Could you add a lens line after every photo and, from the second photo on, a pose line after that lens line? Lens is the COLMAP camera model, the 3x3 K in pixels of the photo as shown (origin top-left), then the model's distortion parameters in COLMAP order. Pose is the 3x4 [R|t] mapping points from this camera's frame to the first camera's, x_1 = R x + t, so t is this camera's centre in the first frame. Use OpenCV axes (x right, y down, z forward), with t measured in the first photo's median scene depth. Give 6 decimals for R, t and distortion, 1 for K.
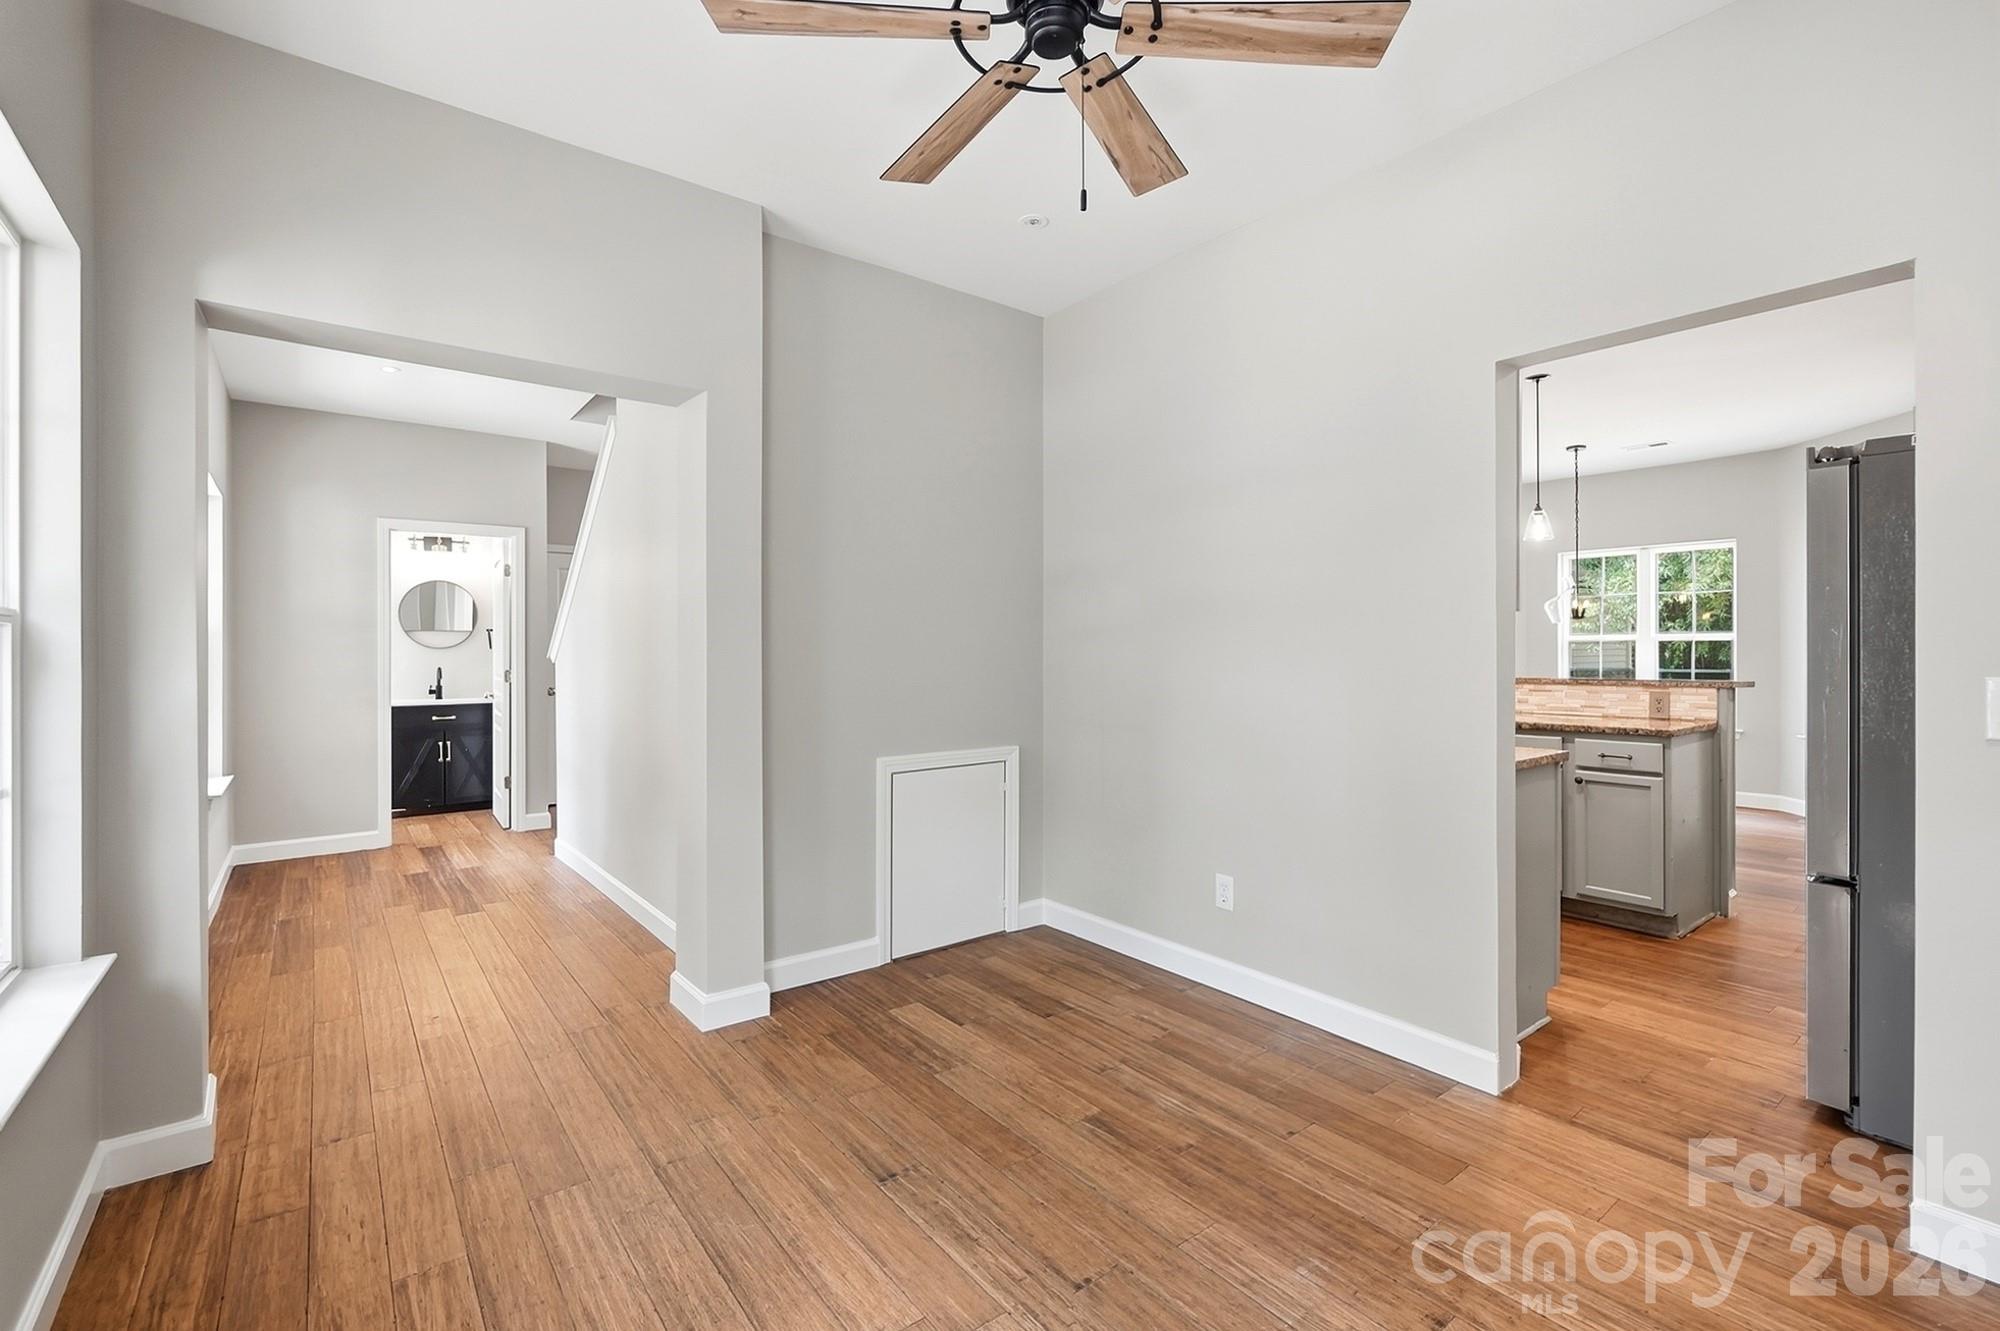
lens RADIAL K [[876.9, 0, 985.5], [0, 876.9, 651.5], [0, 0, 1]] dist [0.002654, 0.000402]
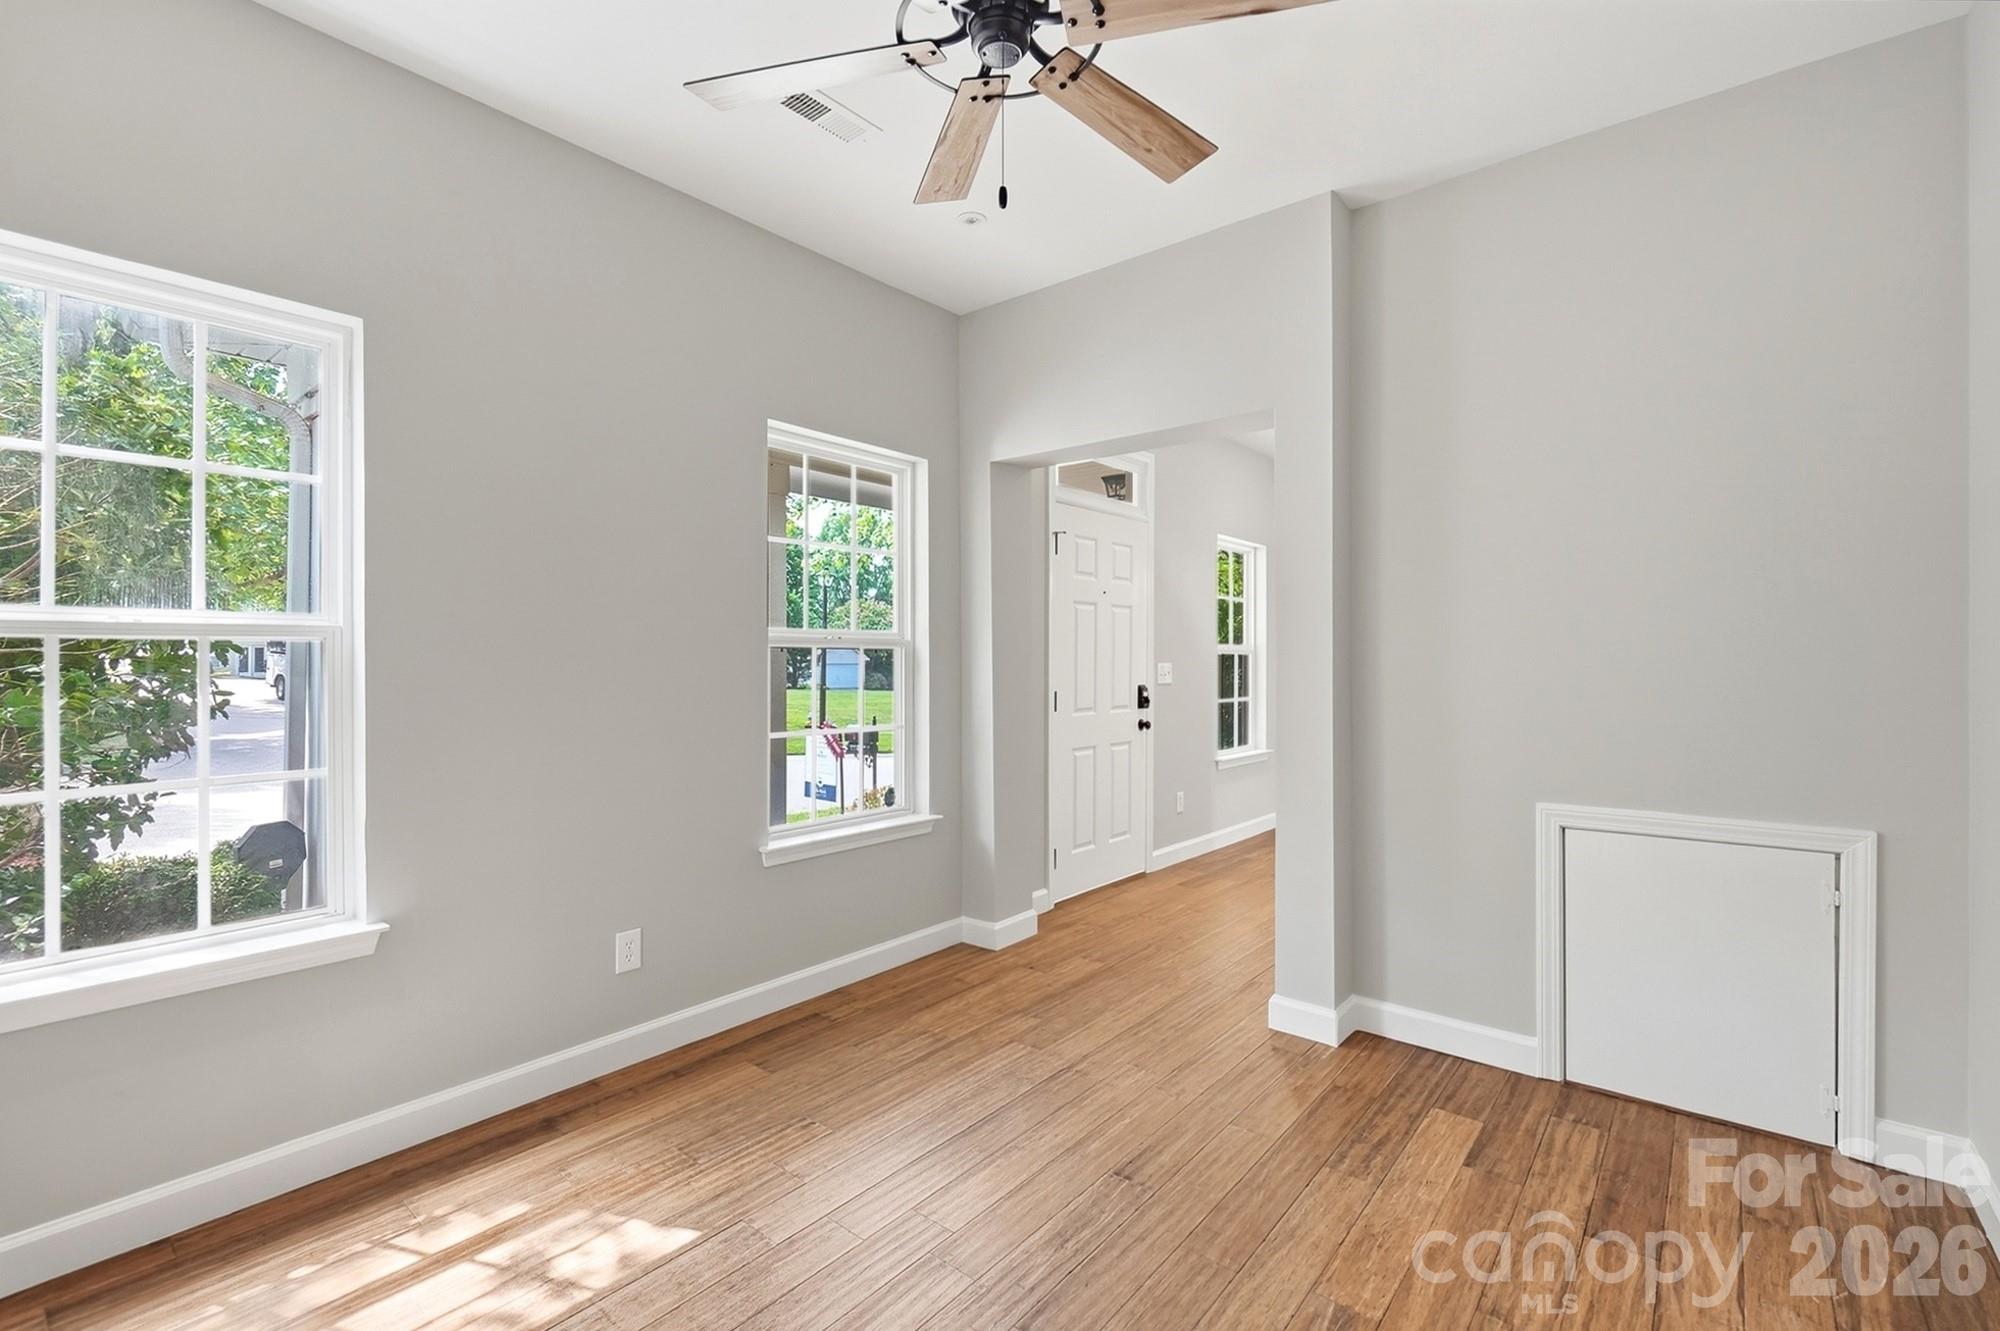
lens RADIAL K [[876.9, 0, 999.9], [0, 876.9, 662.9], [0, 0, 1]] dist [0.002654, 0.000402]
pose [[0.227164, 0.004899, -0.973844, 0.674584], [0.000766, 0.999986, 0.005209, -0.004612], [0.973856, -0.001930, 0.227157, 0.497126]]
